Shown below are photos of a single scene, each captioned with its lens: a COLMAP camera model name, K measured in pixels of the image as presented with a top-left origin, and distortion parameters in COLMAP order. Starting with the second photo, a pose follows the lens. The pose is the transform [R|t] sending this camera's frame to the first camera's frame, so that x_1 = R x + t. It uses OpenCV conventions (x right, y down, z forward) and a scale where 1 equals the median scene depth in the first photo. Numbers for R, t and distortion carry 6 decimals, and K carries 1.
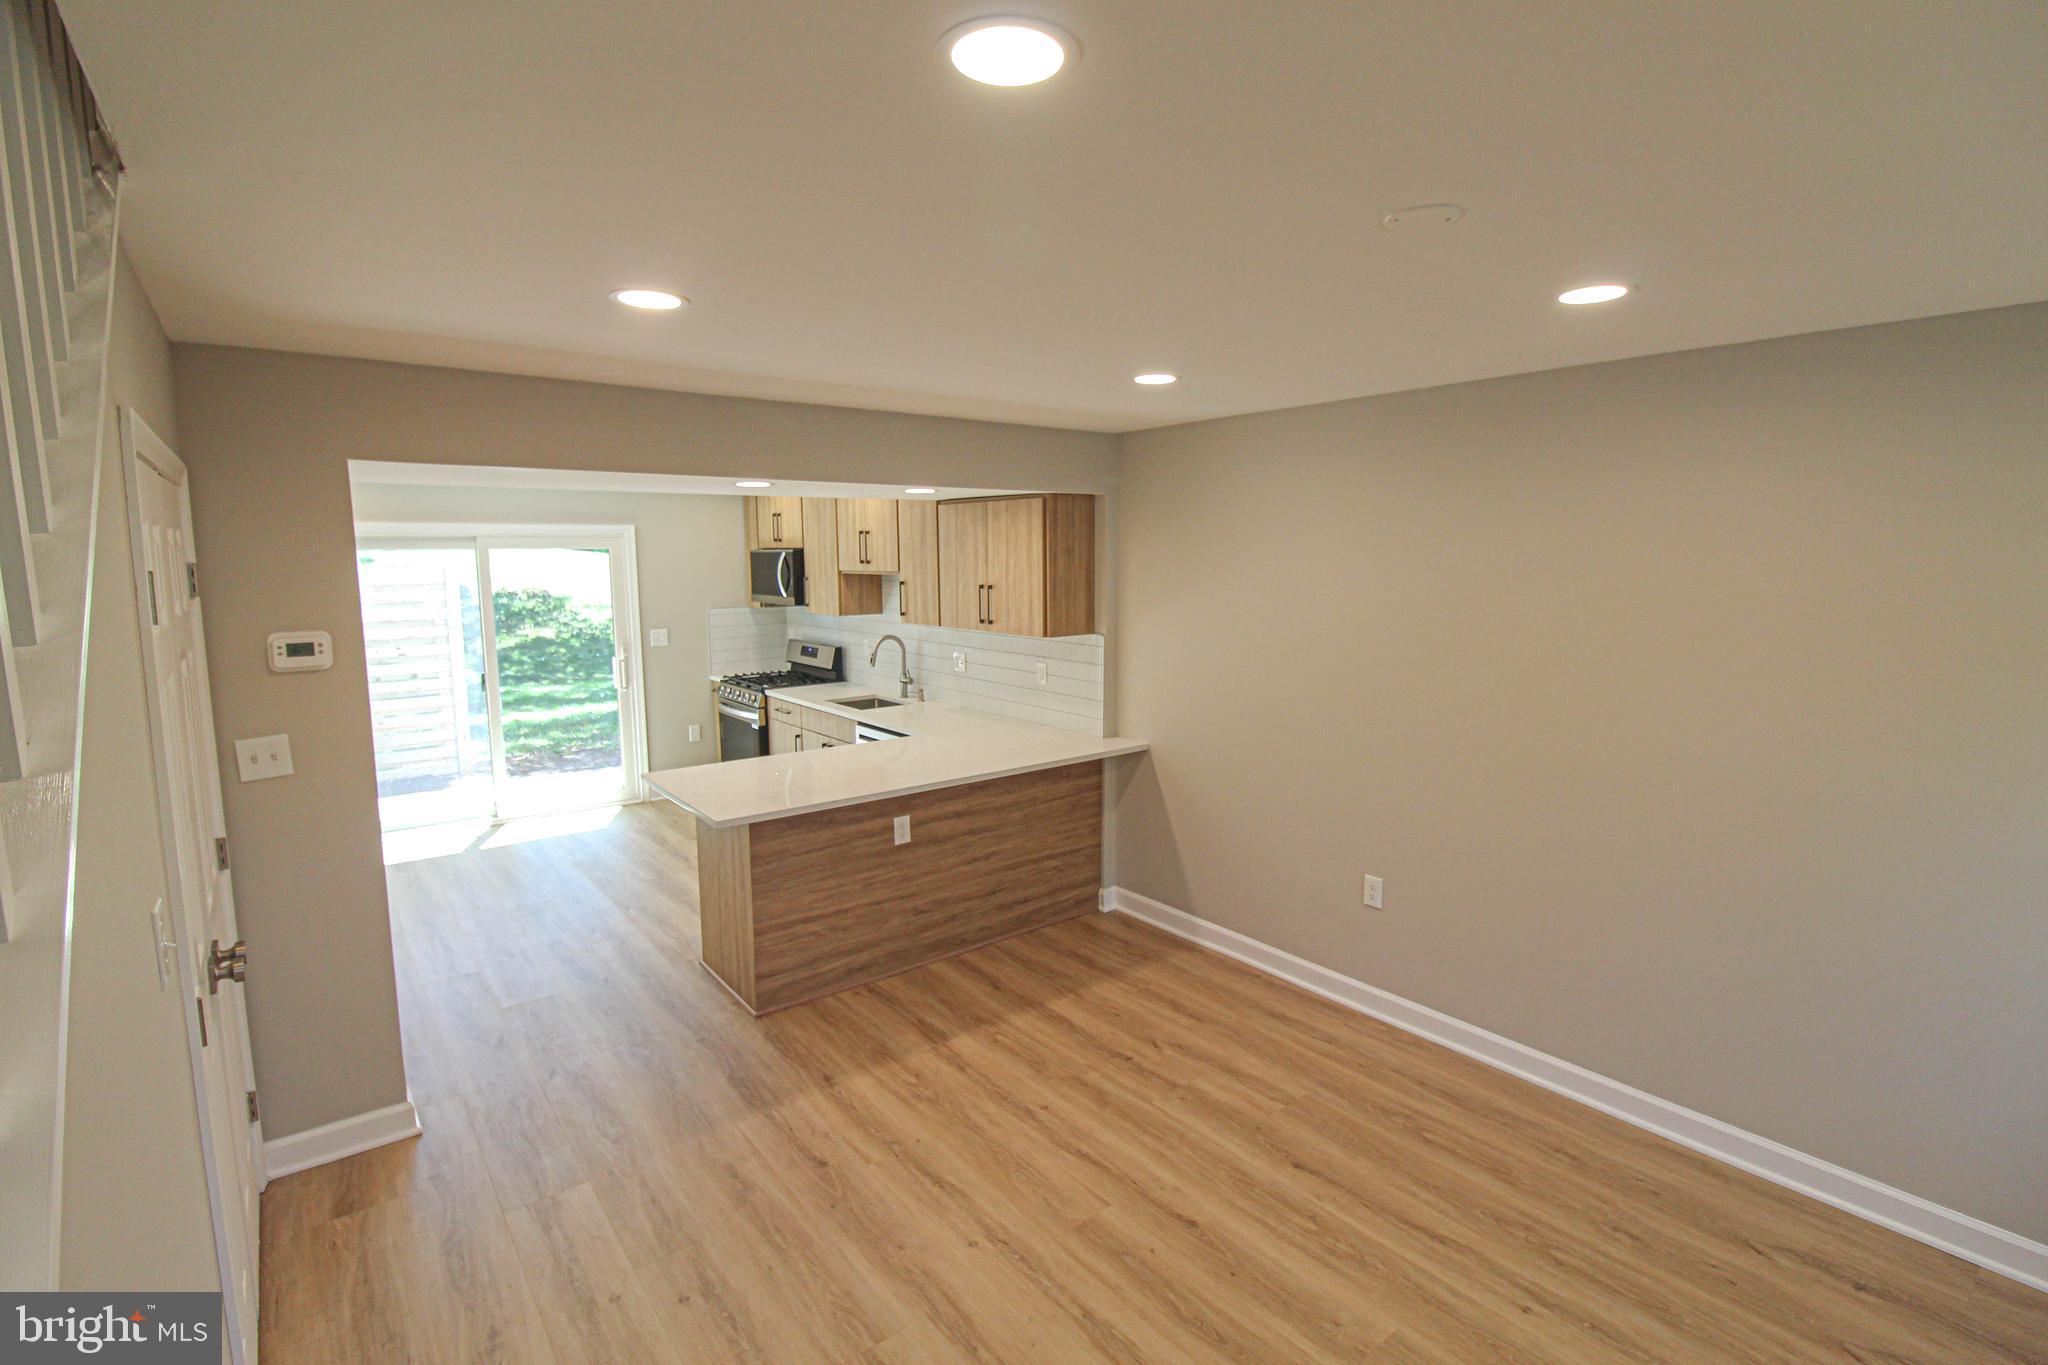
lens RADIAL K [[950.0, 0, 1030.6], [0, 950.0, 666.9], [0, 0, 1]] dist [0.001663, -0.014149]
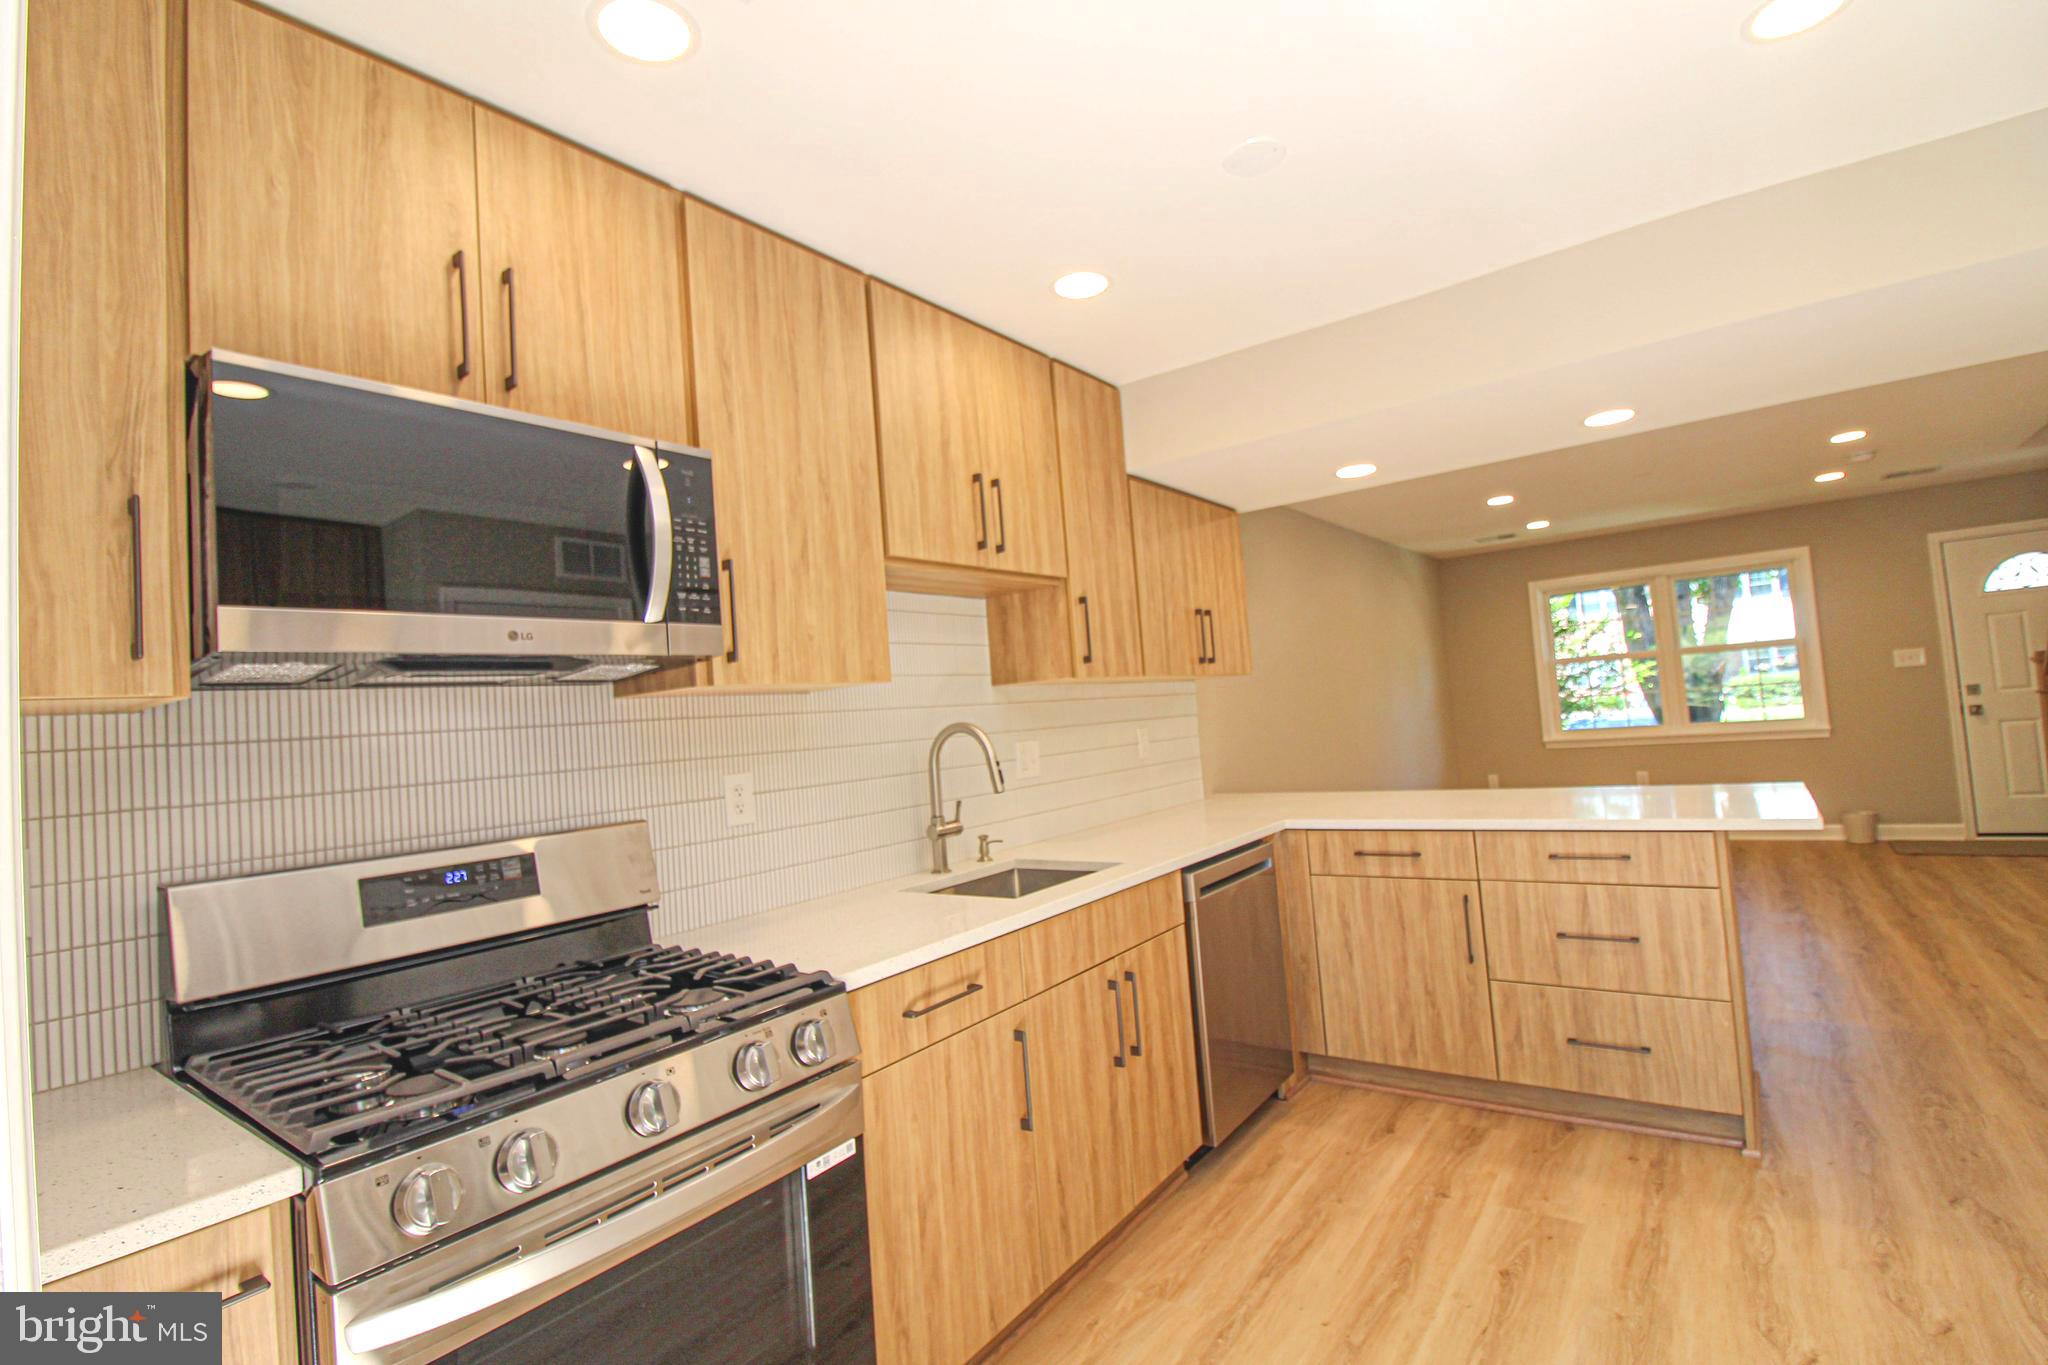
lens RADIAL K [[950.0, 0, 1030.6], [0, 950.0, 666.9], [0, 0, 1]] dist [0.001663, -0.014149]
pose [[-0.257410, 0.078347, 0.963121, -0.749425], [0.196226, 0.980179, -0.027290, -0.052313], [-0.946169, 0.181965, -0.267682, 1.404555]]
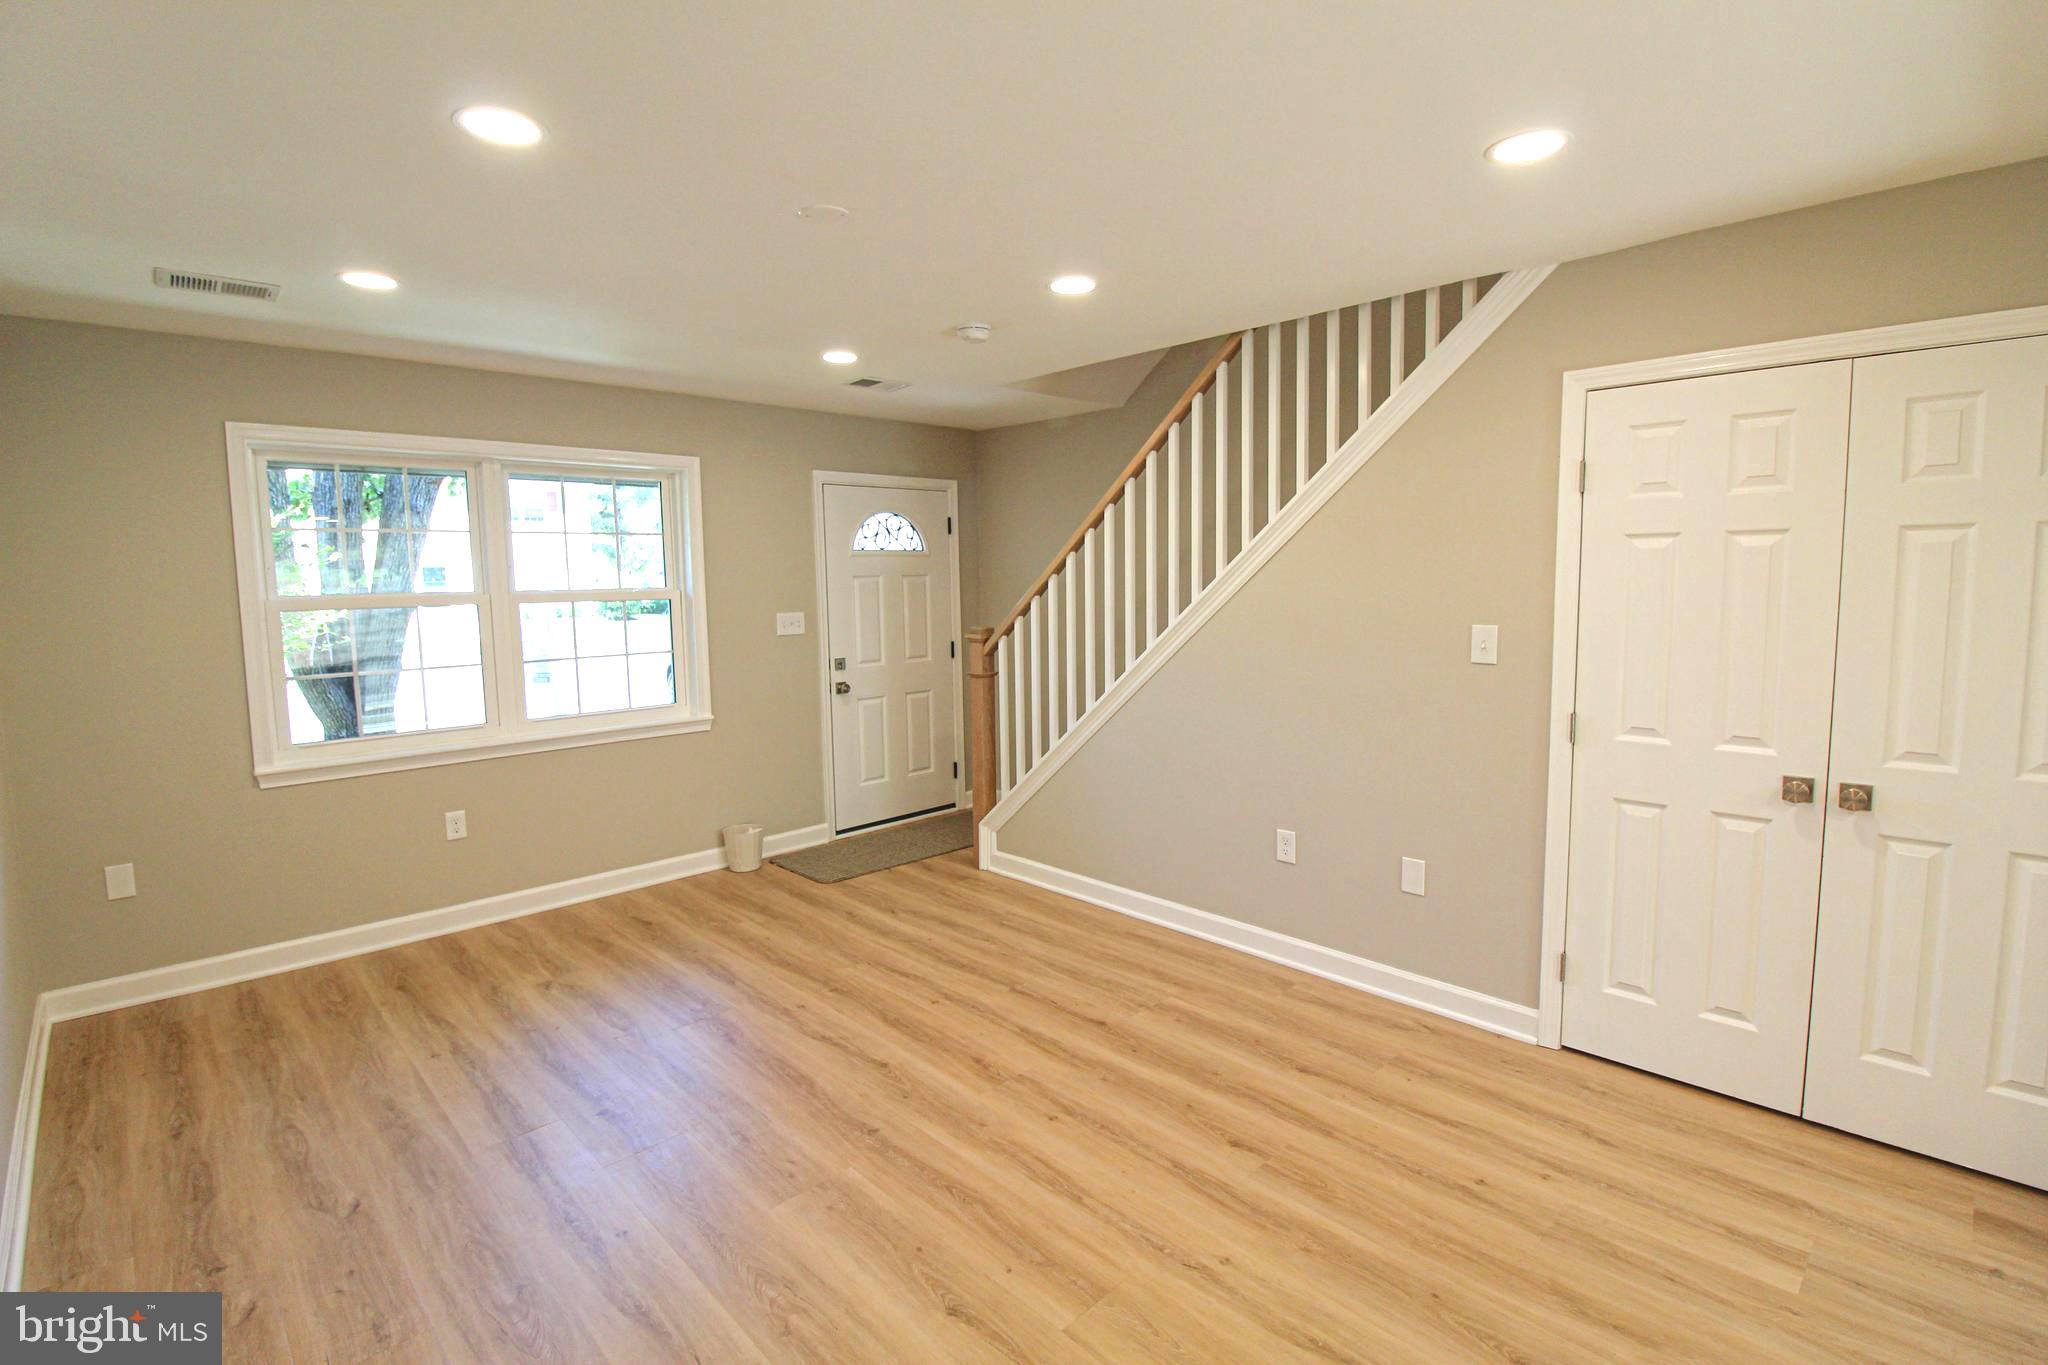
lens RADIAL K [[950.0, 0, 1030.6], [0, 950.0, 666.9], [0, 0, 1]] dist [0.001663, -0.014149]
pose [[-0.994608, 0.030847, -0.099008, 0.094472], [0.008114, 0.974957, 0.222246, -0.043486], [0.103384, 0.220244, -0.969951, 0.911045]]
